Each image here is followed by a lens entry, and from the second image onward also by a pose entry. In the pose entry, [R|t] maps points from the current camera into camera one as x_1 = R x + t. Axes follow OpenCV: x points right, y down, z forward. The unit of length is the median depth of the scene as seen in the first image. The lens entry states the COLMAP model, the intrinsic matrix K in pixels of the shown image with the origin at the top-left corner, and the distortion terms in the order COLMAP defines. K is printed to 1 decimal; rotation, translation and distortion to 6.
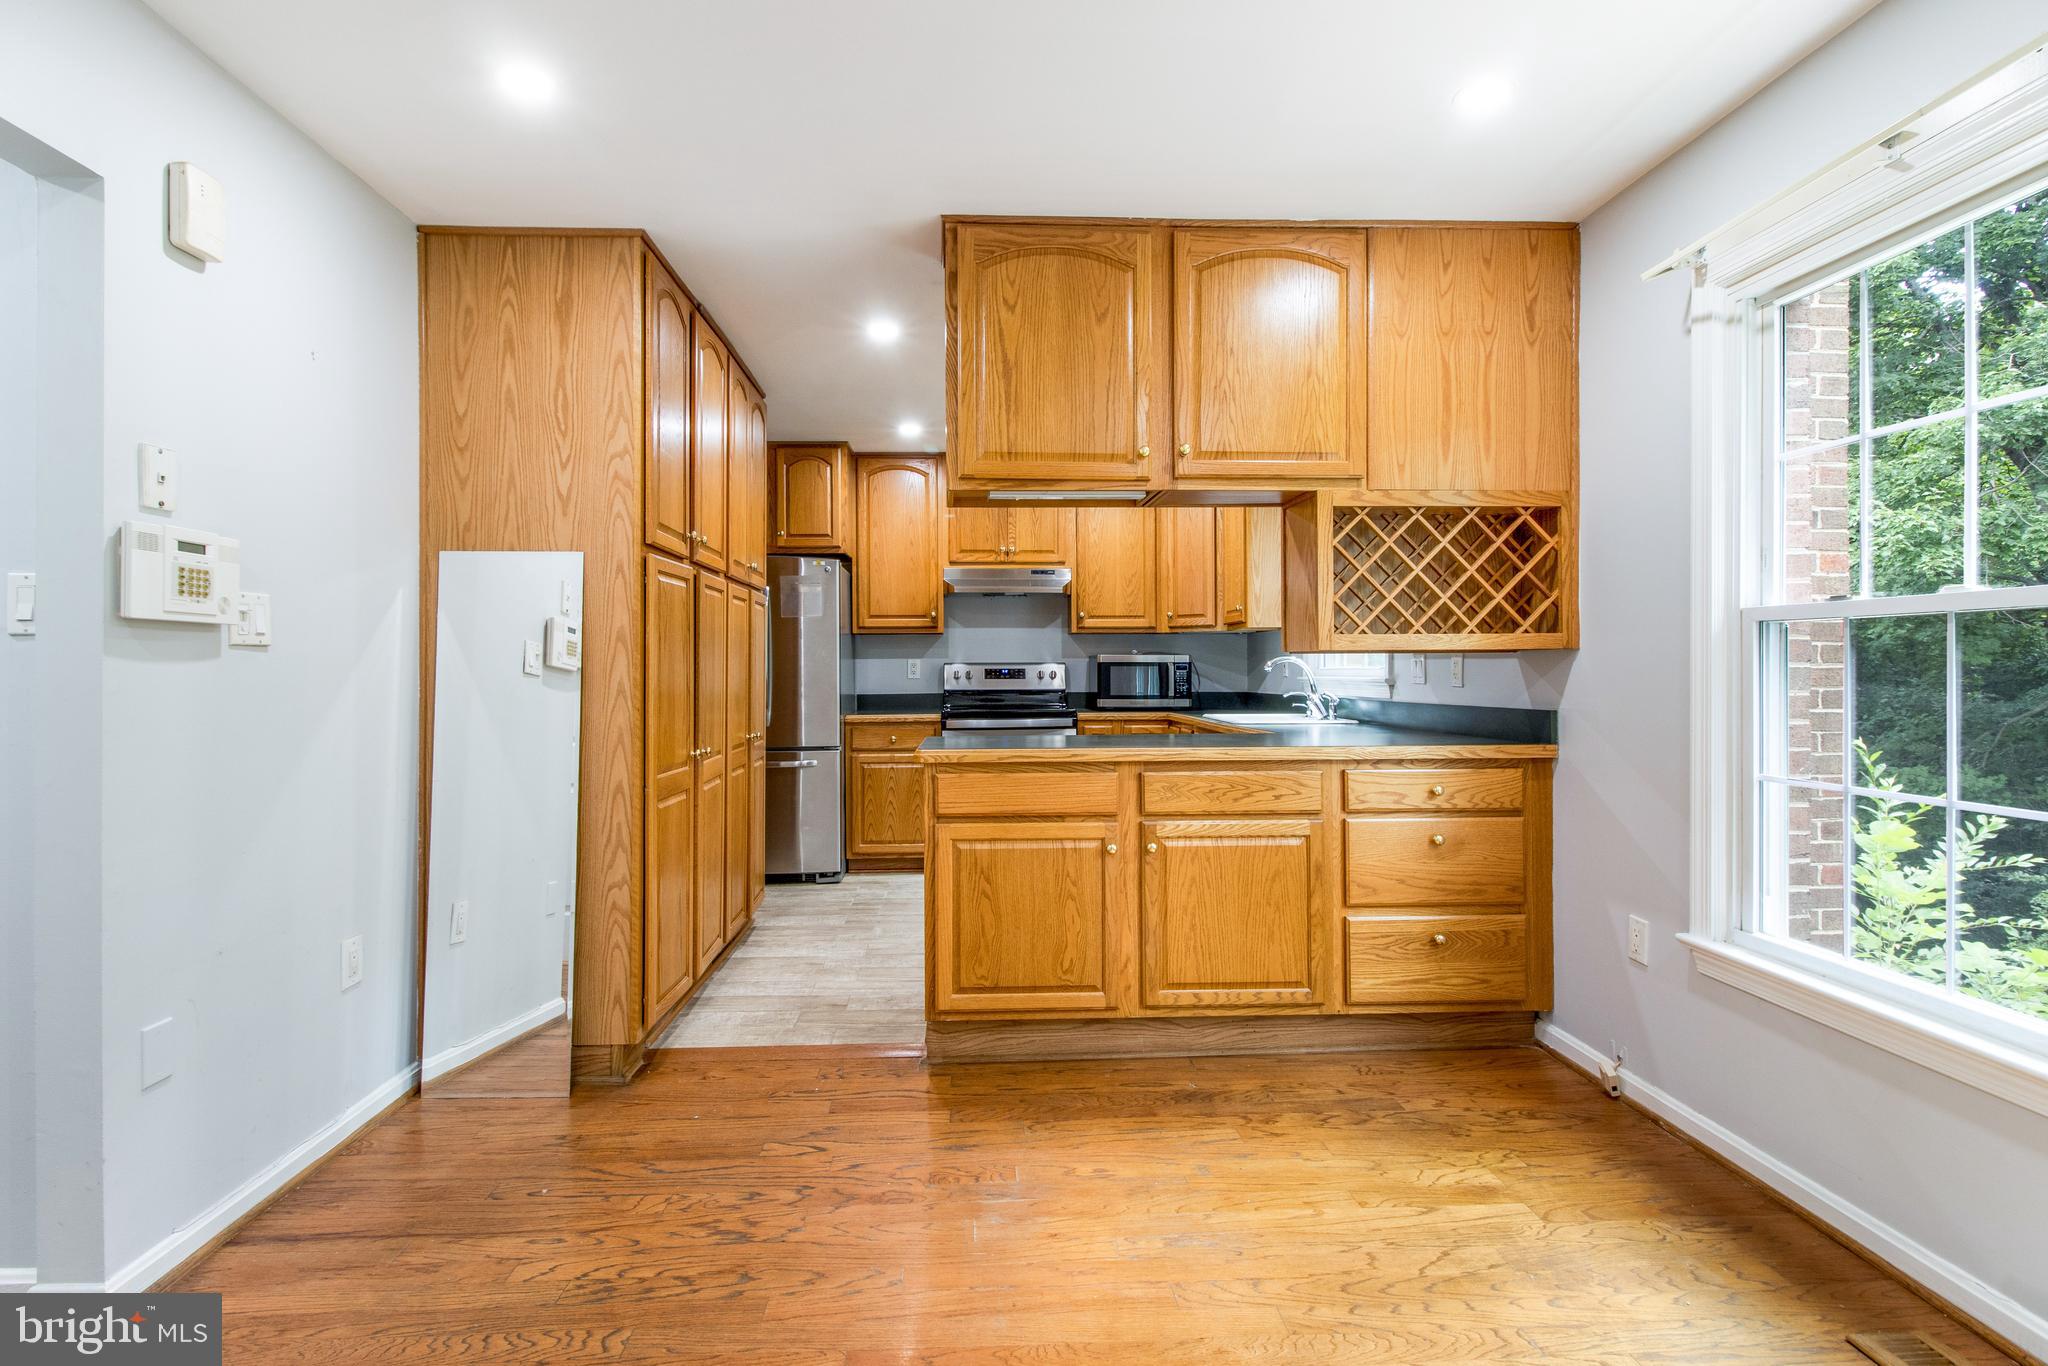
lens RADIAL K [[928.0, 0, 1024.0], [0, 928.0, 683.0], [0, 0, 1]] dist [0.000883, 0.000083]
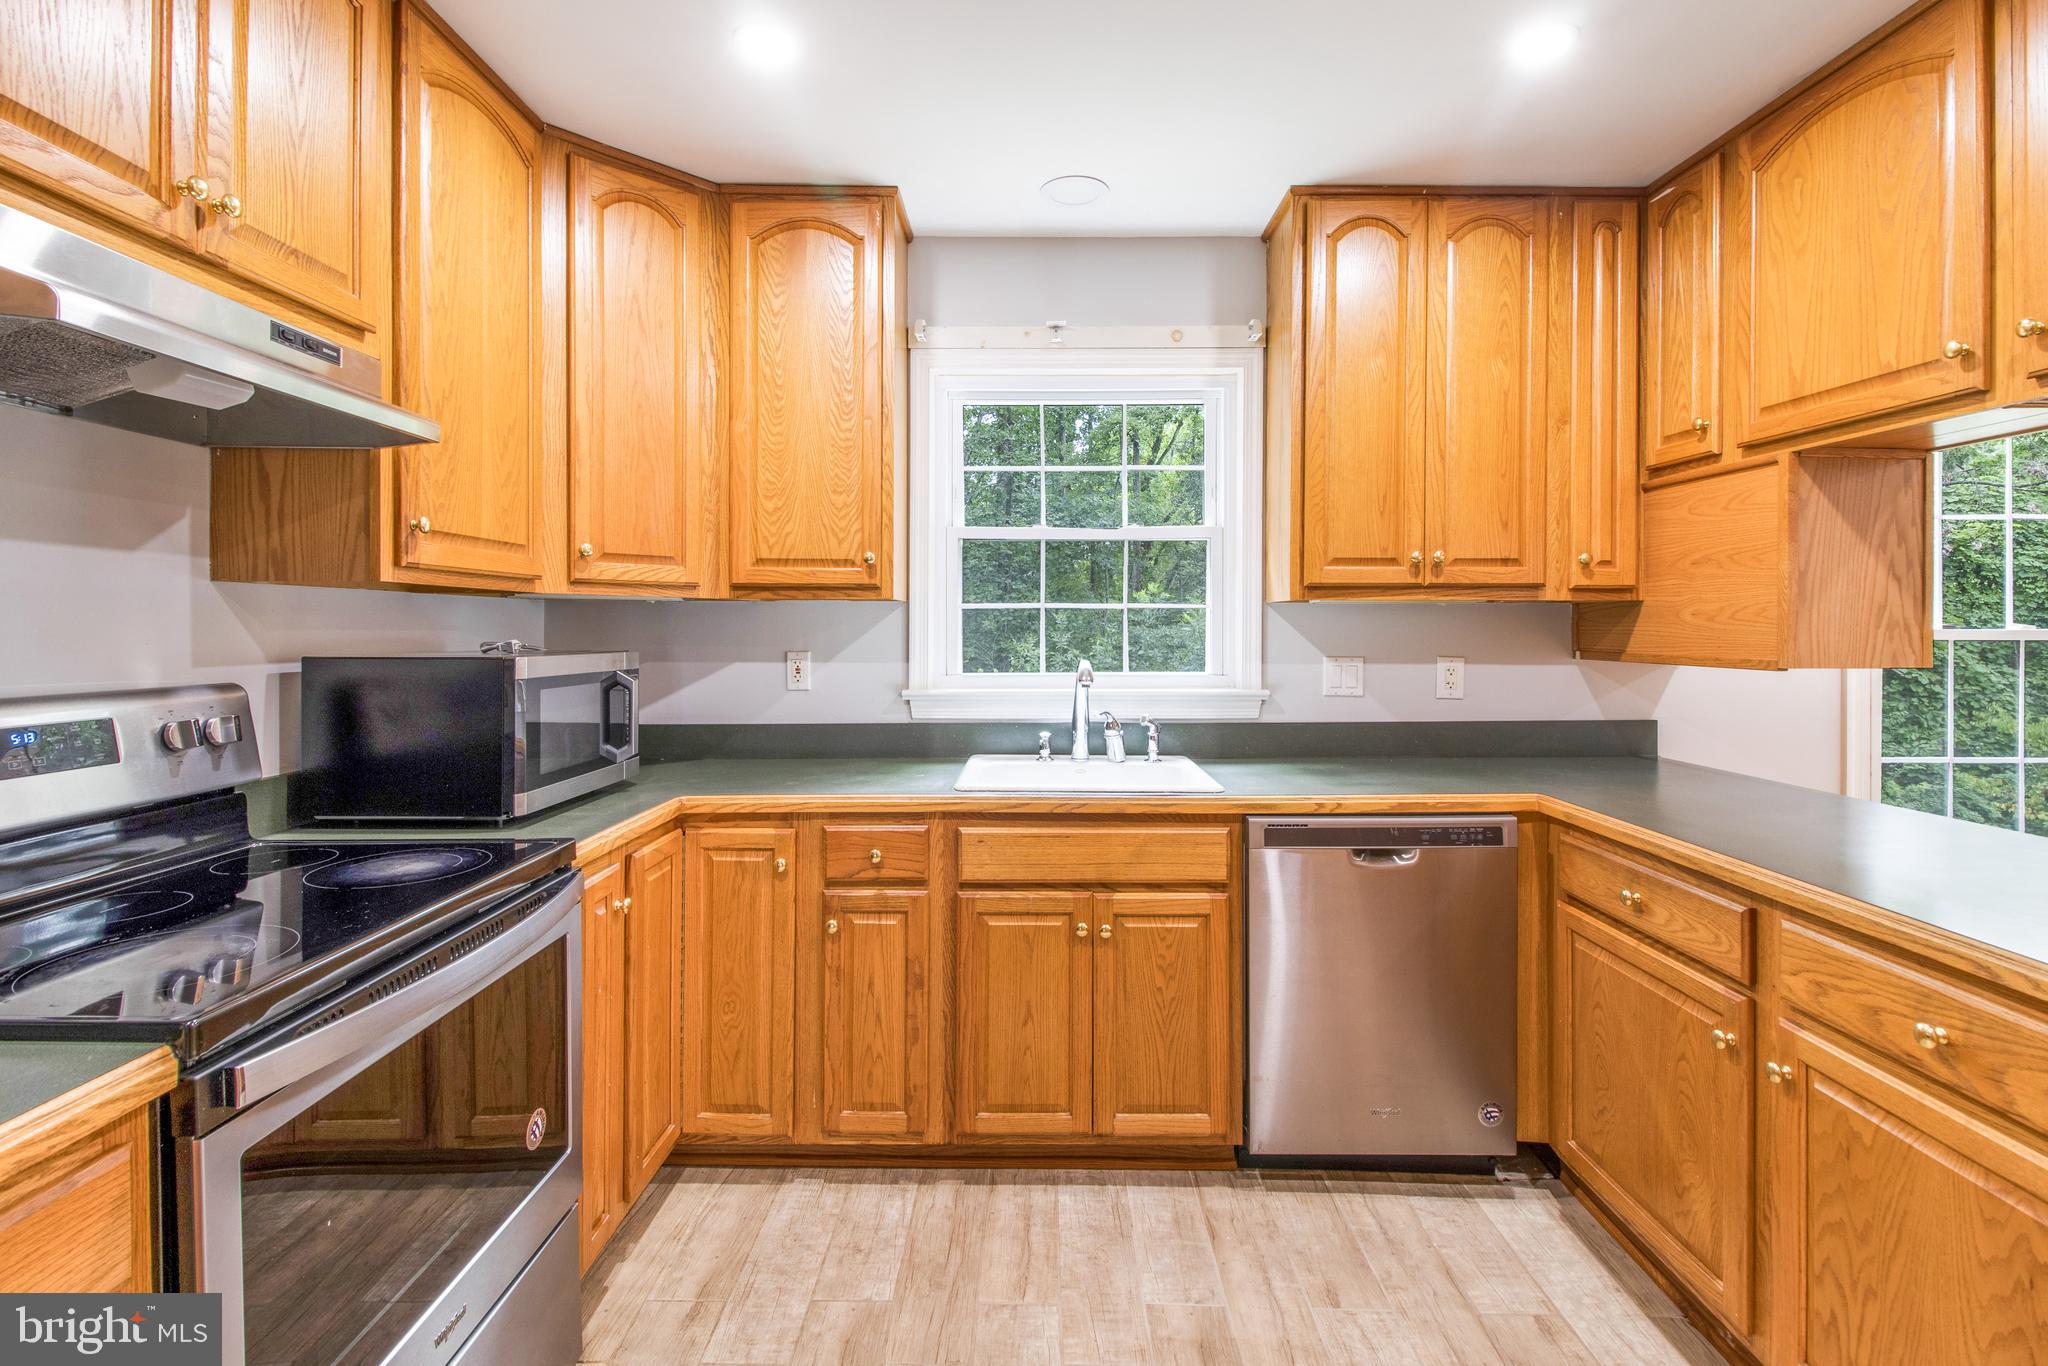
lens RADIAL K [[947.9, 0, 1023.2], [0, 947.9, 636.7], [0, 0, 1]] dist [0.001015, -0.000084]
pose [[0.074598, -0.003833, 0.997206, -0.261736], [0.015250, 0.999880, 0.002703, -0.039325], [-0.997097, 0.015005, 0.074647, 0.885229]]
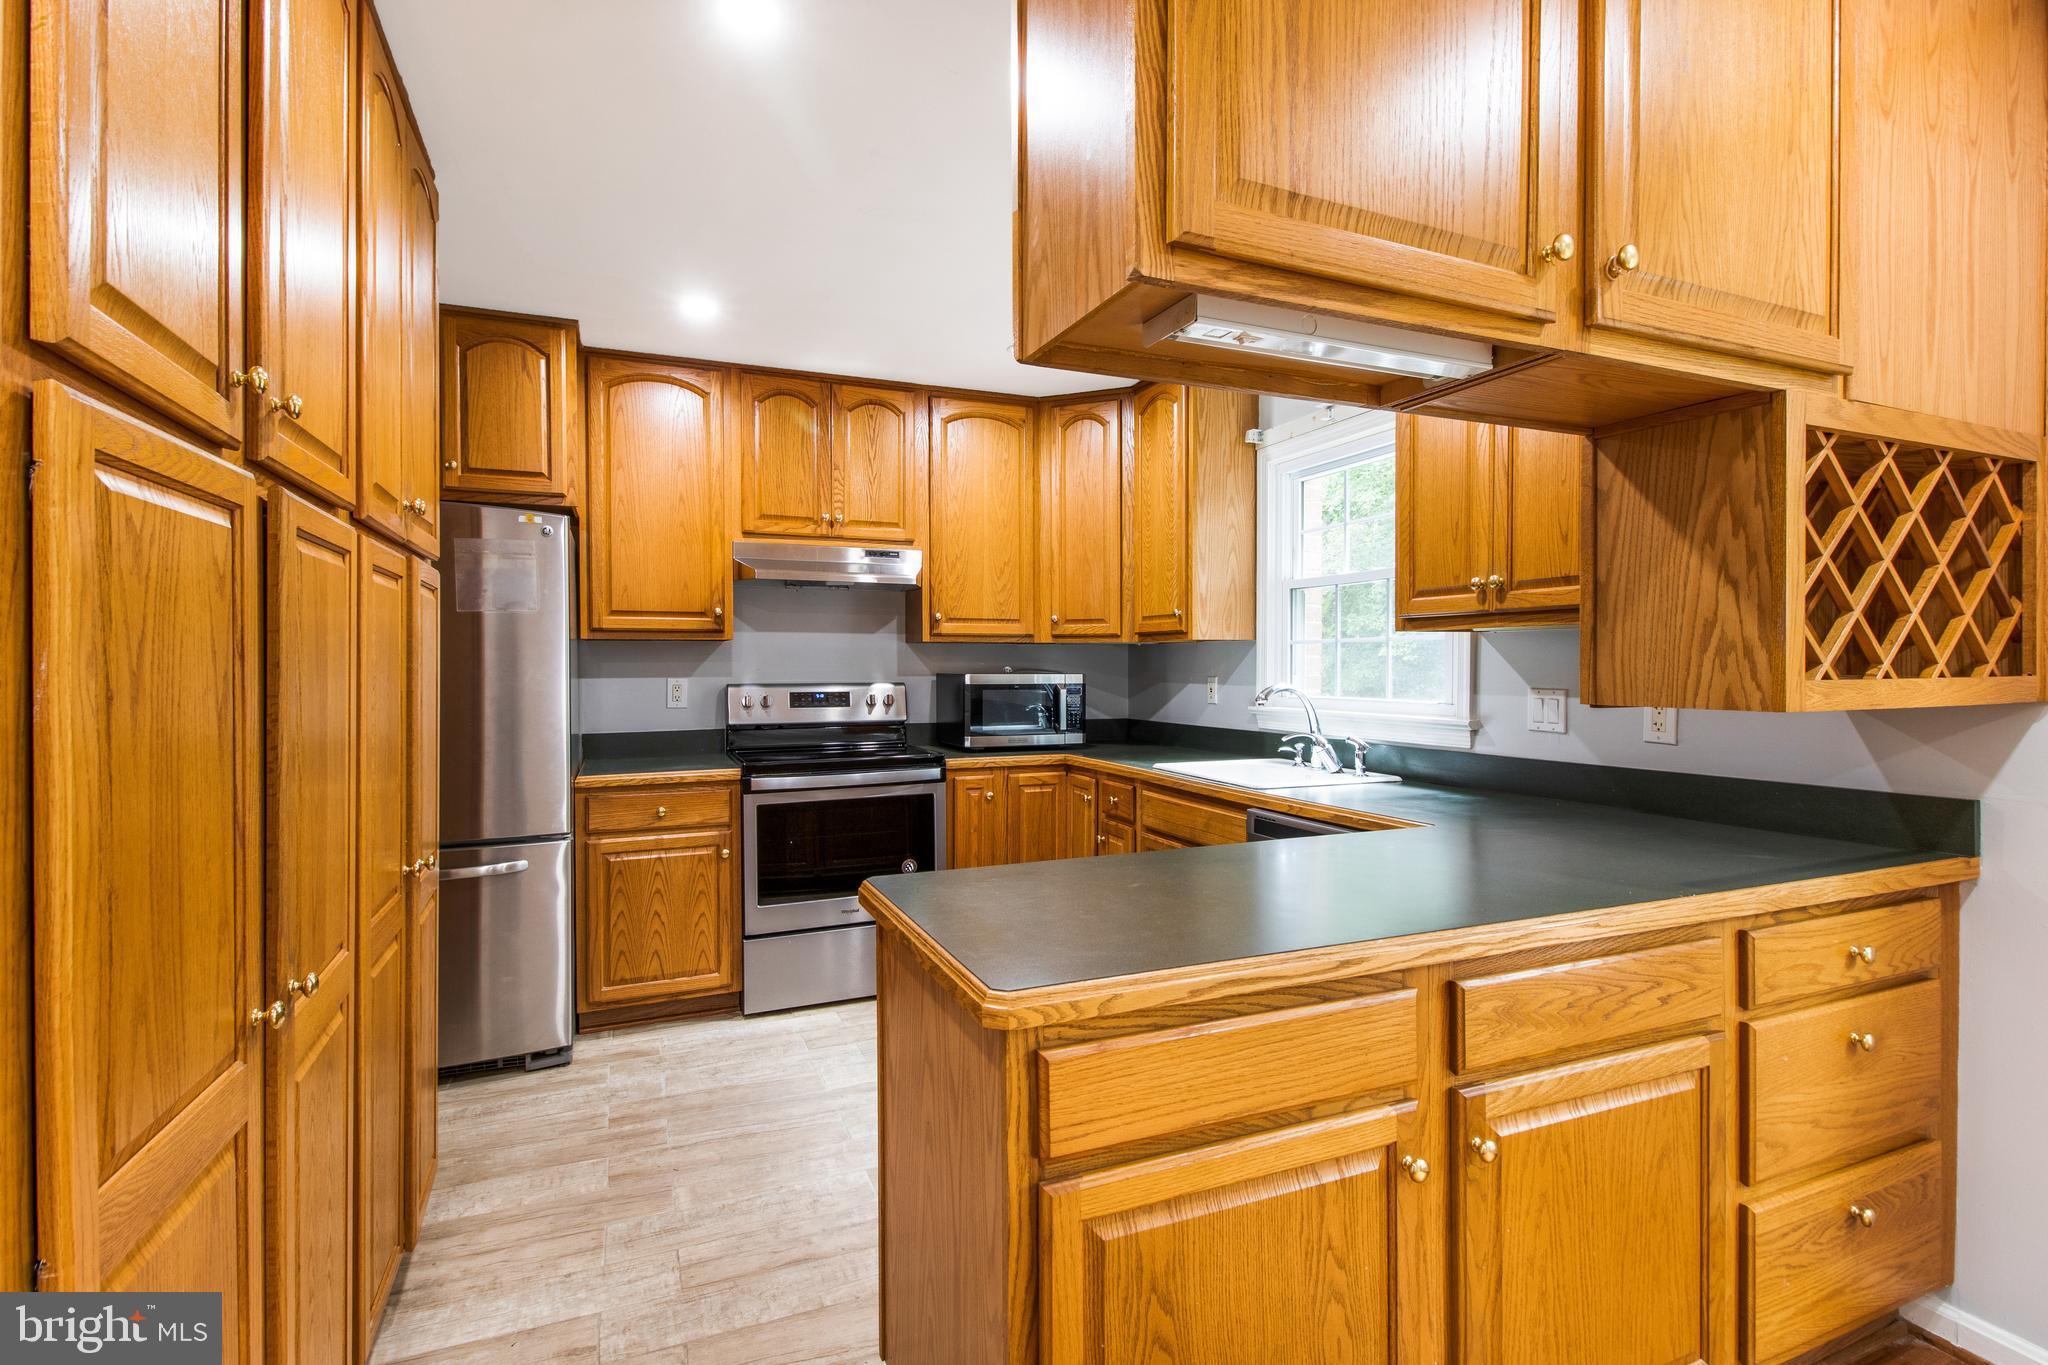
lens RADIAL K [[928.5, 0, 1024.0], [0, 928.5, 682.5], [0, 0, 1]] dist [0.001051, -0.000783]
pose [[0.944195, -0.003148, 0.329373, -0.122599], [0.002285, 0.999993, 0.003006, -0.028694], [-0.329380, -0.002086, 0.944195, 0.354074]]
